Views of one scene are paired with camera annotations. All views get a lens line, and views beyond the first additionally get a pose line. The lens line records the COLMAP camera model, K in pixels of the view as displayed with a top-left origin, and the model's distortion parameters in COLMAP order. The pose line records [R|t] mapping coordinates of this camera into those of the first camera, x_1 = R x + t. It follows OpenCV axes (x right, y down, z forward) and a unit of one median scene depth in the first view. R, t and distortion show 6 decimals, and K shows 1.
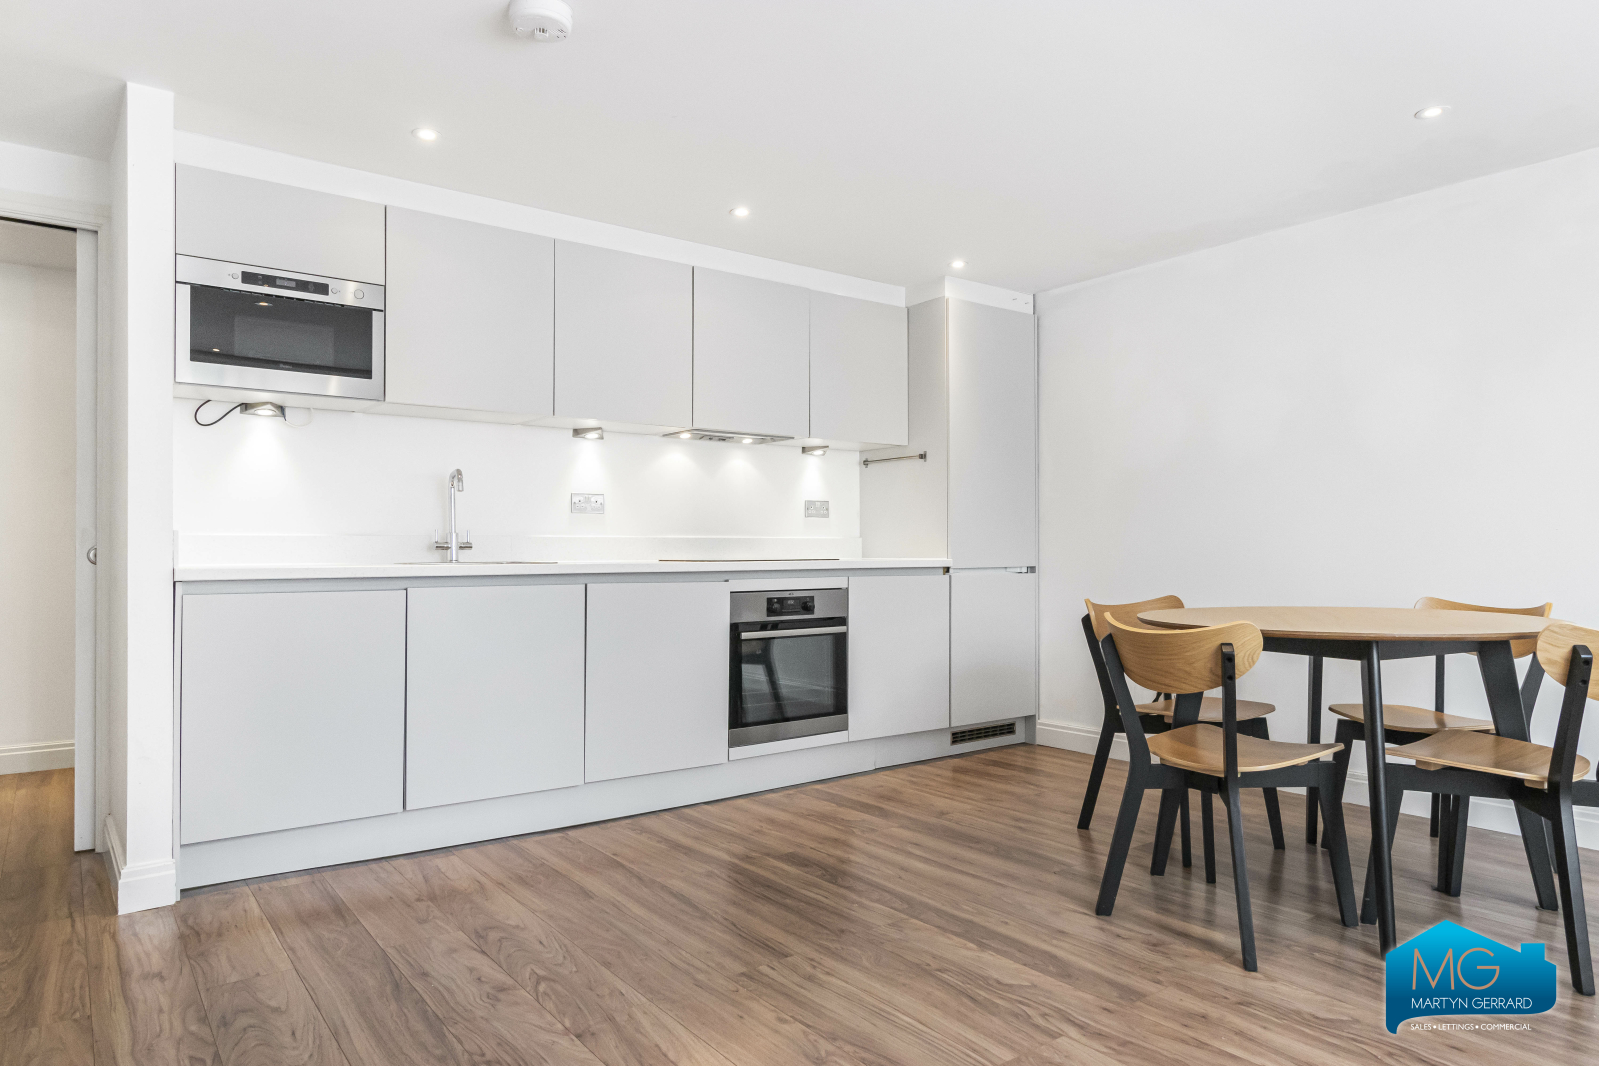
lens RADIAL K [[993.1, 0, 787.7], [0, 993.1, 536.0], [0, 0, 1]] dist [0.001845, 0.002025]
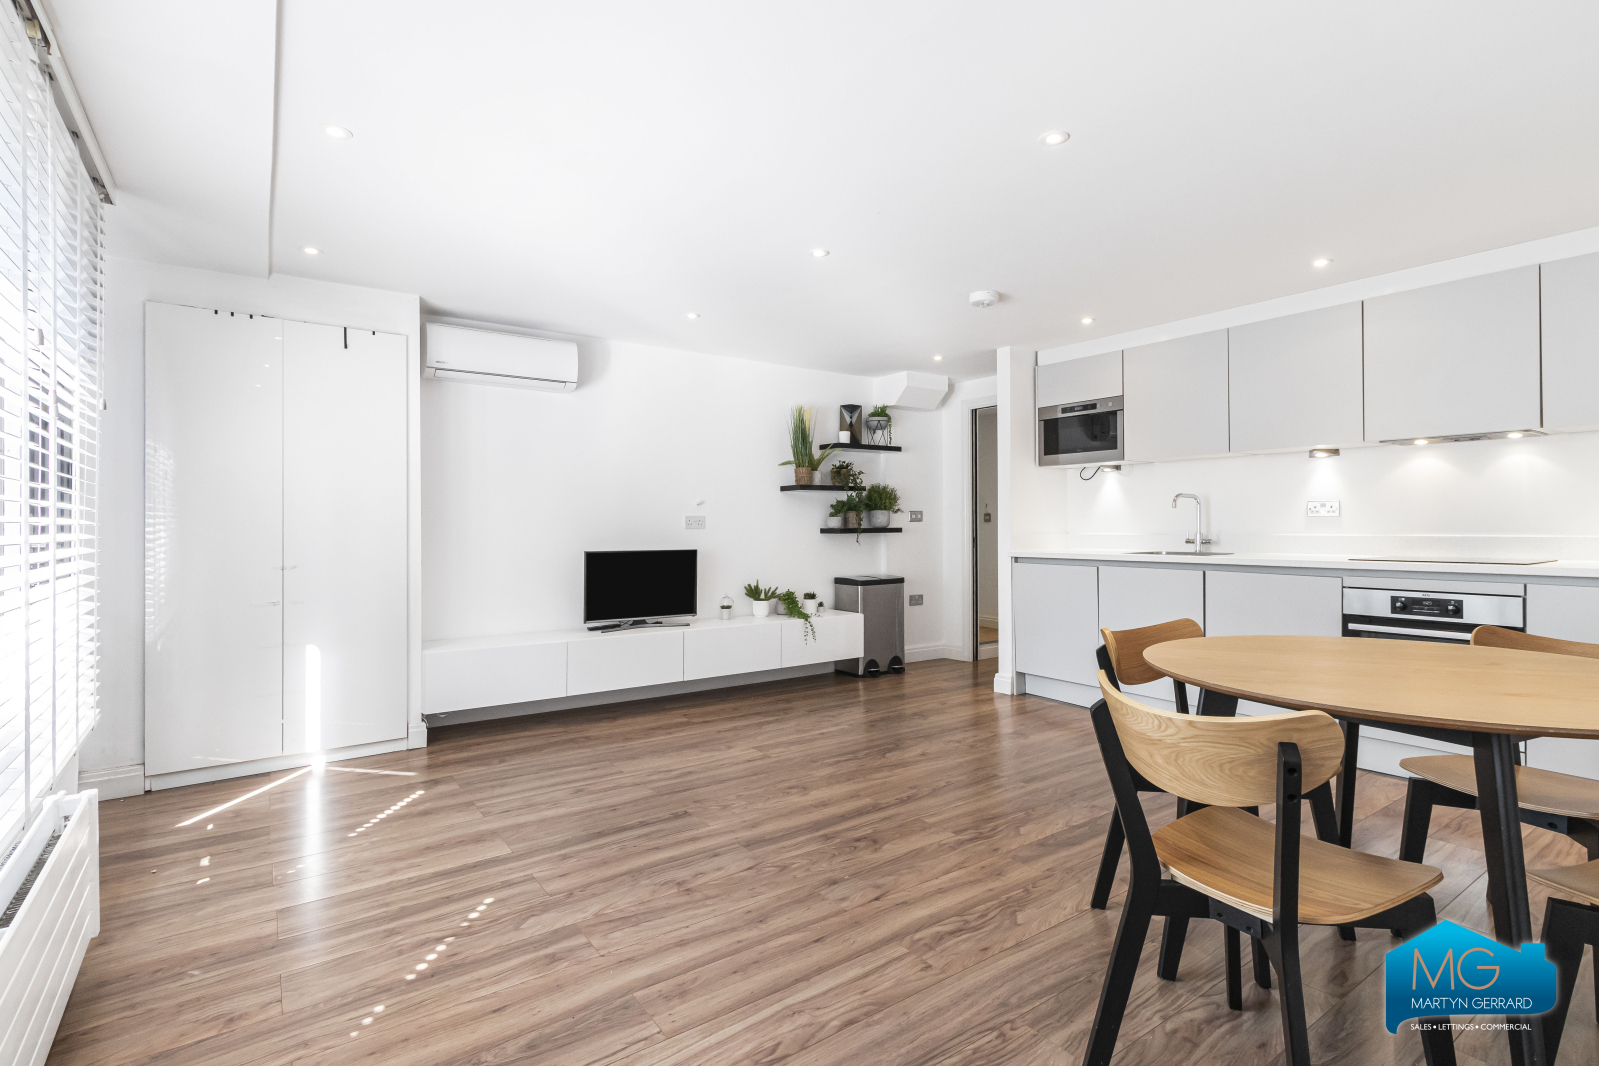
lens RADIAL K [[755.4, 0, 800.2], [0, 755.4, 526.7], [0, 0, 1]] dist [0.000192, 0.001176]
pose [[-0.015158, 0.004227, -0.999876, 0.916959], [0.020298, 0.999786, 0.003919, -0.033179], [0.999679, -0.020236, -0.015241, 0.423394]]
